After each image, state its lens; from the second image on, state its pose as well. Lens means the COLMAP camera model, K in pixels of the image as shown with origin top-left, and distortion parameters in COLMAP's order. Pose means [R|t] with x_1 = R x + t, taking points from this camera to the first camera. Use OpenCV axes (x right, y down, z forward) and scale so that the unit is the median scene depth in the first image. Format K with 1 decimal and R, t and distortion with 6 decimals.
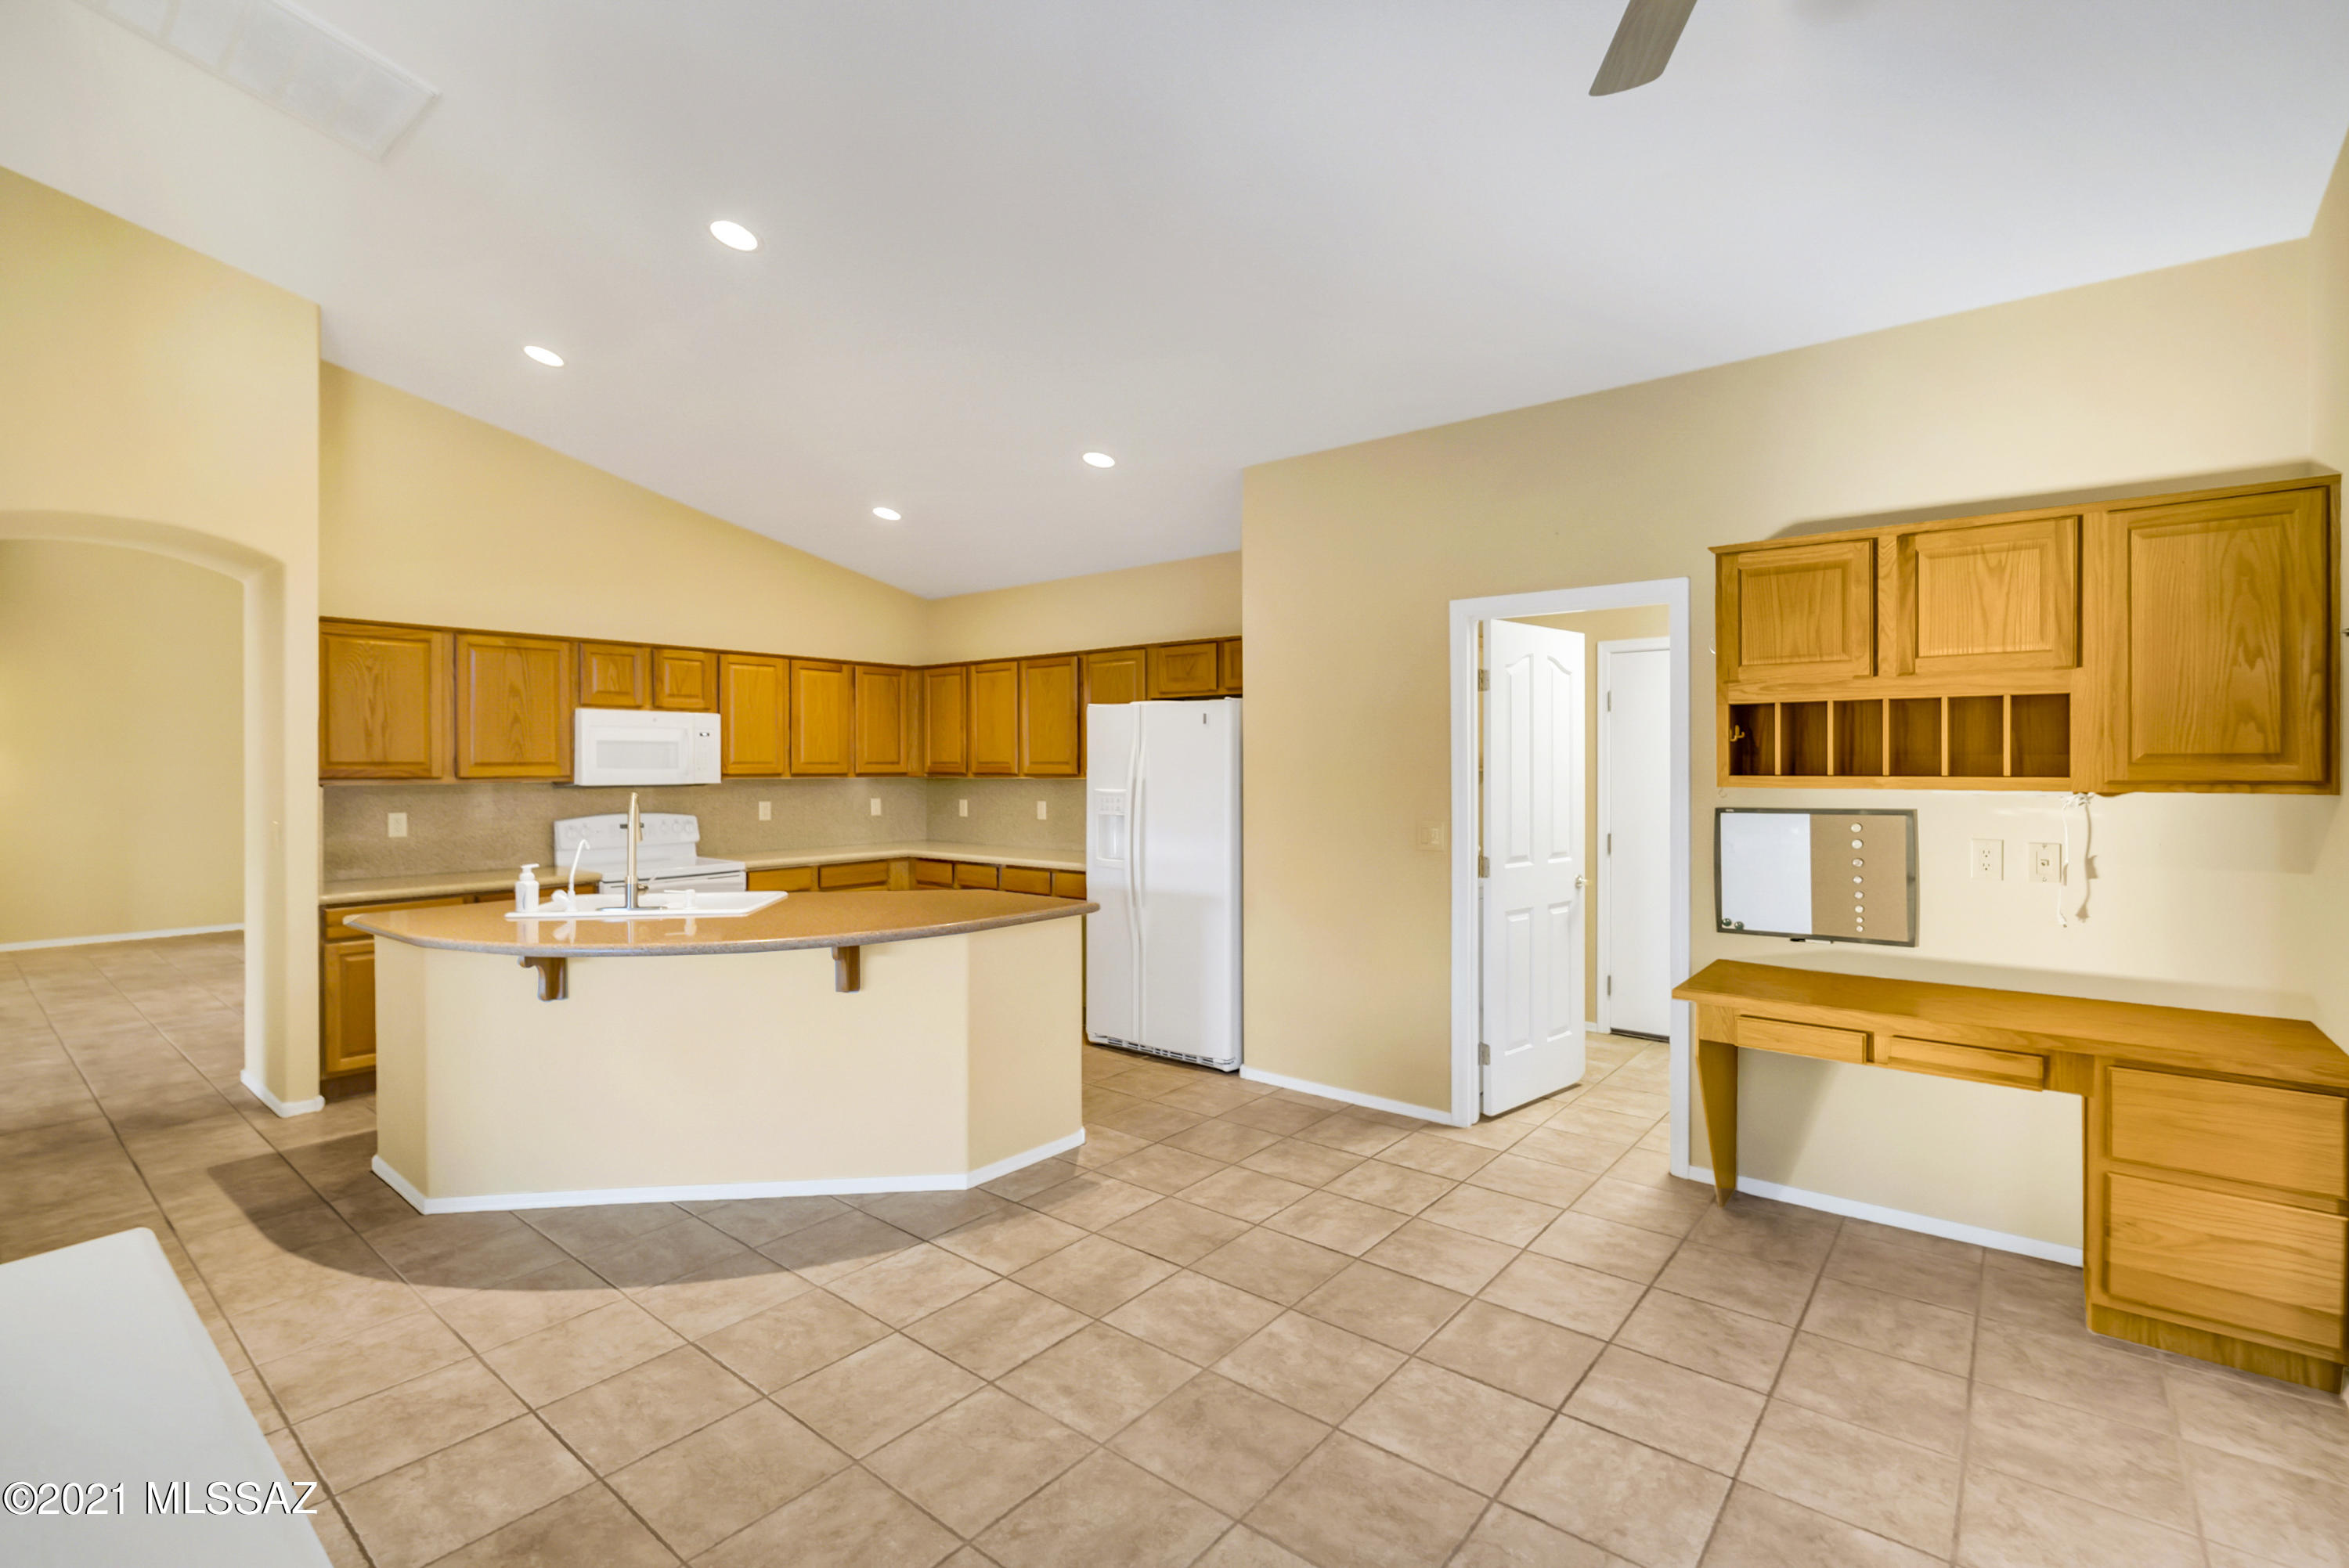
lens RADIAL K [[1050.9, 0, 1188.8], [0, 1050.9, 769.0], [0, 0, 1]] dist [-0.009241, 0.001471]
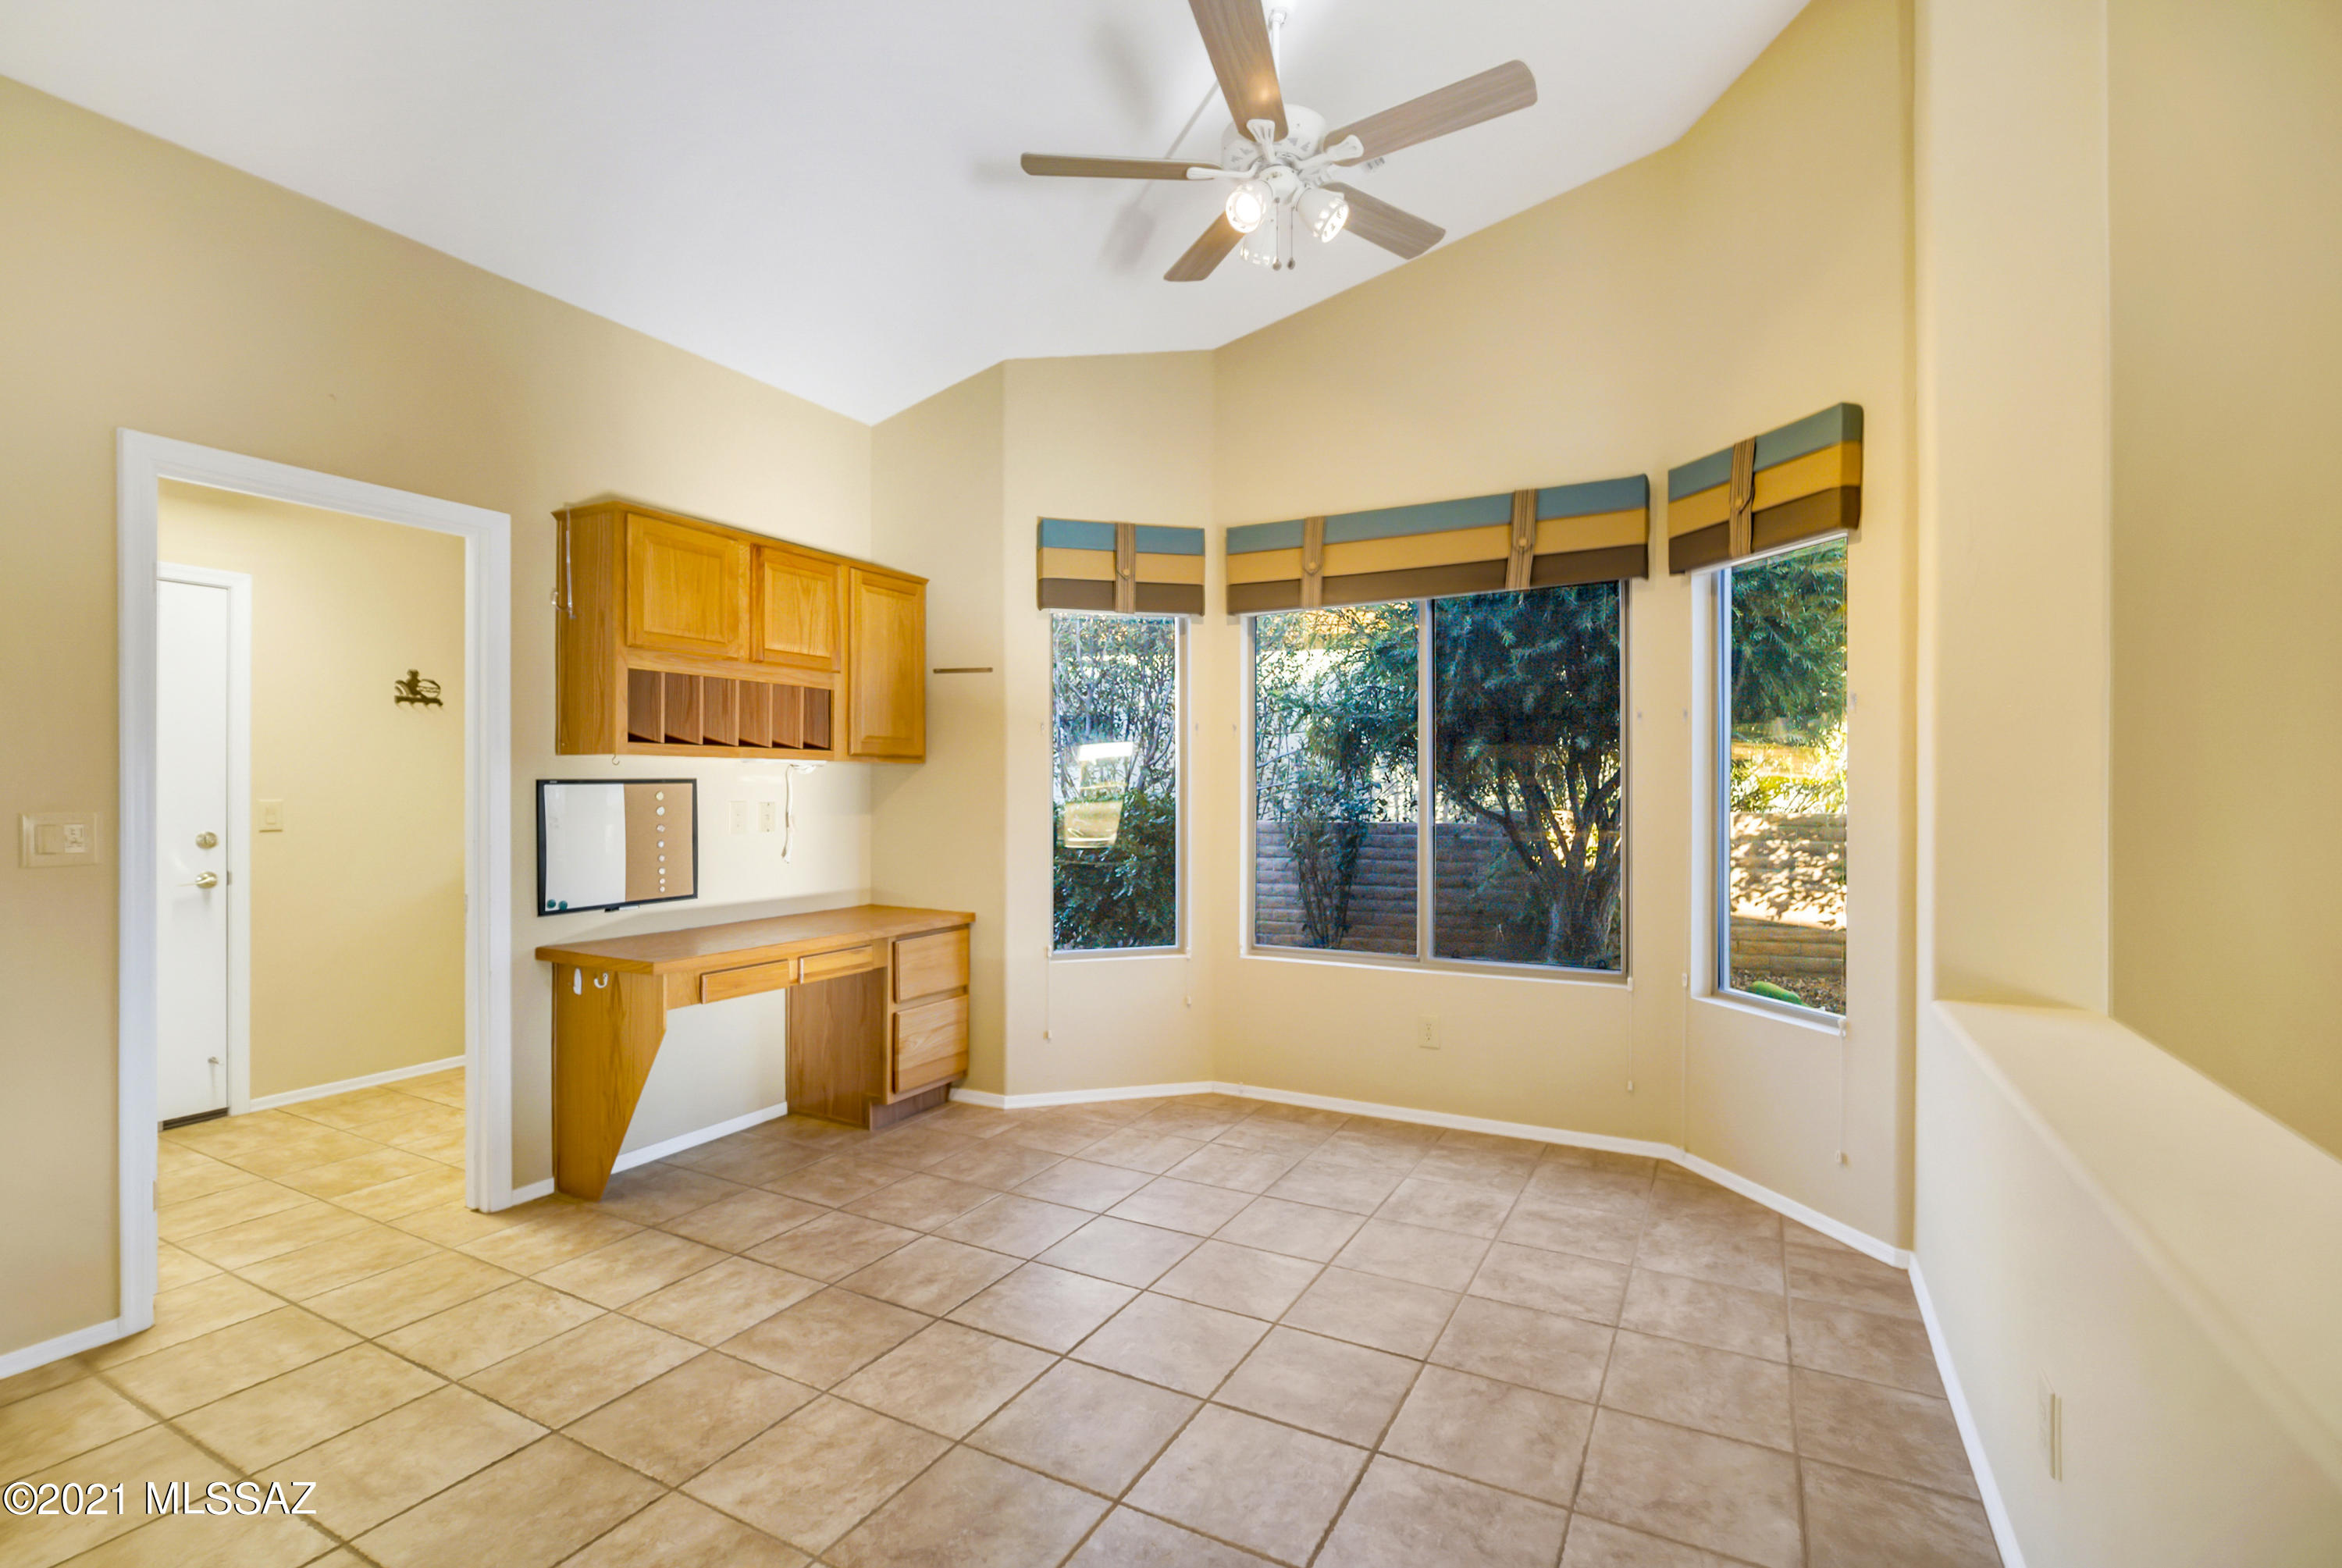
lens RADIAL K [[1047.7, 0, 1193.7], [0, 1047.7, 791.7], [0, 0, 1]] dist [-0.009241, 0.001471]
pose [[-0.180975, -0.001812, 0.983486, -0.416805], [0.004476, 0.999986, 0.002666, 0.041104], [-0.983477, 0.004885, -0.180965, 0.523104]]
